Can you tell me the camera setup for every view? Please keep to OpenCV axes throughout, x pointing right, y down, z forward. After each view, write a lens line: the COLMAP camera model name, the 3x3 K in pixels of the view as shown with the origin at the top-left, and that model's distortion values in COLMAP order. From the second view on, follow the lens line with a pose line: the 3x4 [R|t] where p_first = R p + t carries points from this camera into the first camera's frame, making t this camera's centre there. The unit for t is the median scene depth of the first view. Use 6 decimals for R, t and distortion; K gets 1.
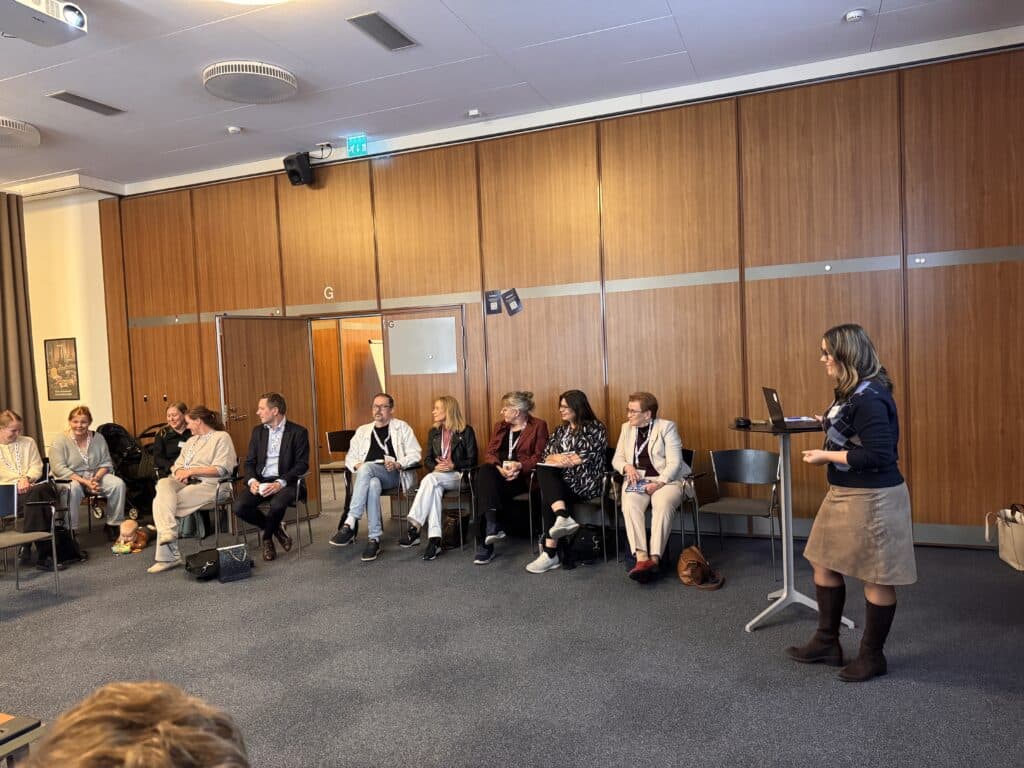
lens RADIAL K [[729.8, 0, 516.6], [0, 729.8, 387.2], [0, 0, 1]] dist [0.008833, -0.021979]
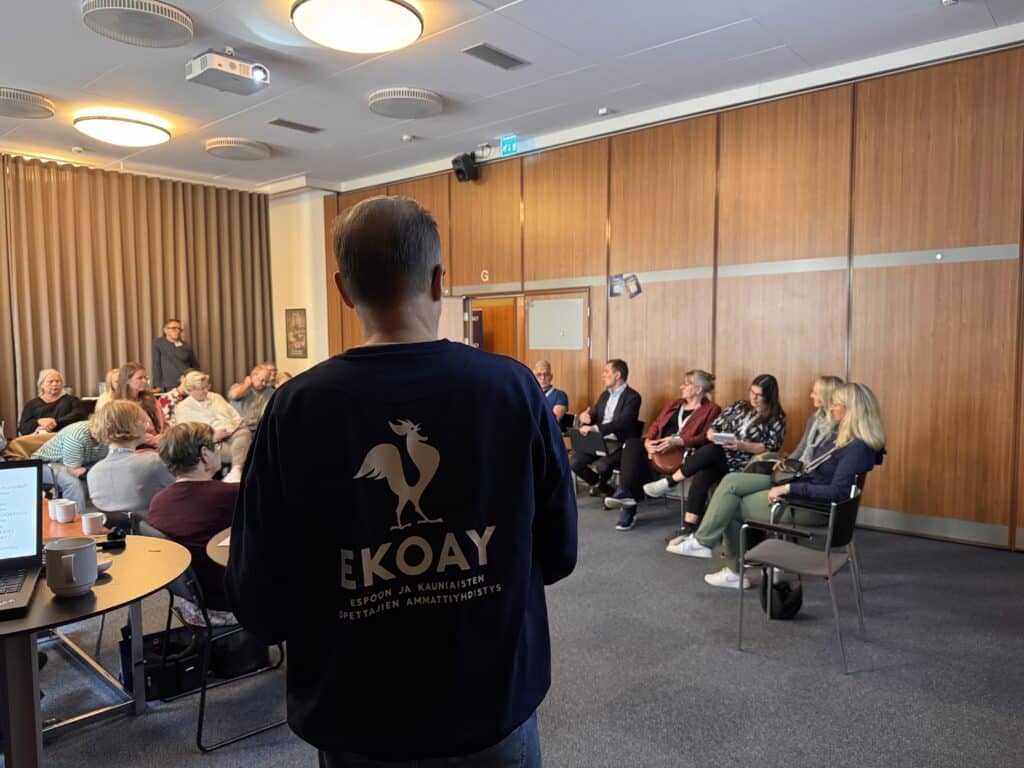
lens RADIAL K [[729.8, 0, 503.2], [0, 729.8, 380.4], [0, 0, 1]] dist [0.008833, -0.021979]
pose [[0.942728, 0.056910, -0.328671, 0.175963], [-0.048994, 0.998276, 0.032323, -0.002698], [0.329944, -0.014369, 0.943891, -0.084406]]
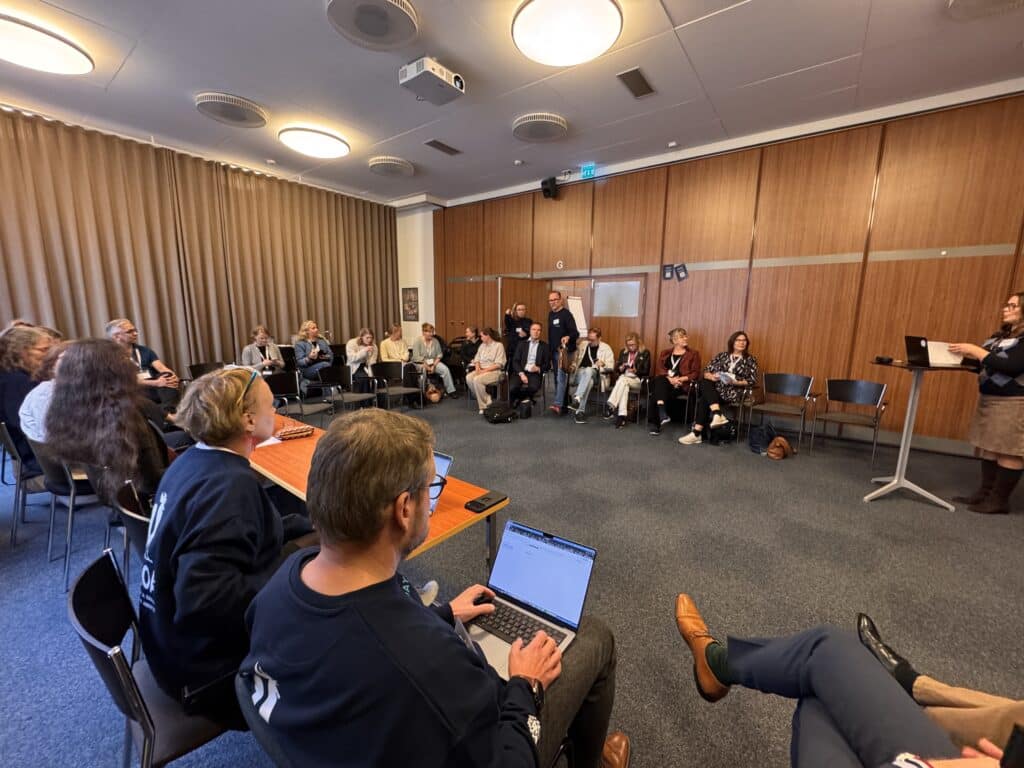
lens RADIAL K [[412.3, 0, 516.4], [0, 412.3, 382.4], [0, 0, 1]] dist [-0.010453, 0.000226]
pose [[0.964536, 0.094258, -0.246547, -0.109323], [-0.061357, 0.988545, 0.137893, 0.016007], [0.256720, -0.117875, 0.959271, 0.033990]]
